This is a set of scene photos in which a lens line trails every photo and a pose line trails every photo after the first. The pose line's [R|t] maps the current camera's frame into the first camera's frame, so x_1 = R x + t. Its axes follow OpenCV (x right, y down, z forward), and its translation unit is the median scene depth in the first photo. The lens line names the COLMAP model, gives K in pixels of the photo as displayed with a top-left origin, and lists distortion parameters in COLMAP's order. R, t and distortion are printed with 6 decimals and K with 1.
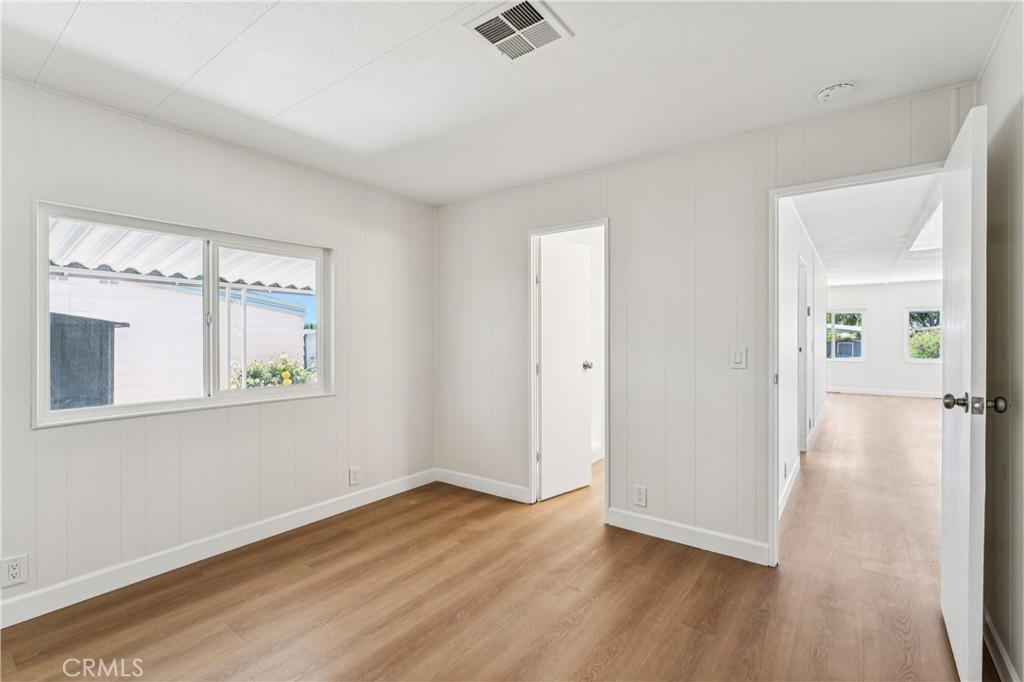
lens RADIAL K [[466.8, 0, 510.8], [0, 466.8, 340.7], [0, 0, 1]] dist [-0.000900, 0.000634]
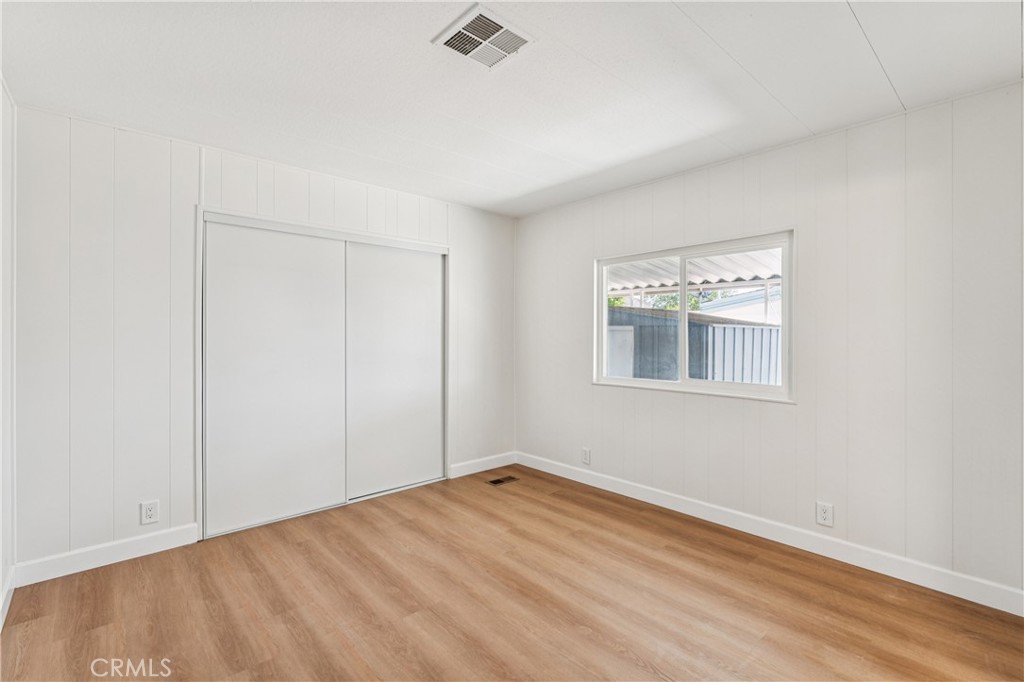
lens RADIAL K [[466.8, 0, 503.7], [0, 466.8, 334.5], [0, 0, 1]] dist [-0.000900, 0.000634]
pose [[-0.197506, 0.006918, -0.980277, 0.601588], [-0.007140, 0.999938, 0.008495, -0.011025], [0.980276, 0.008677, -0.197444, 0.724663]]
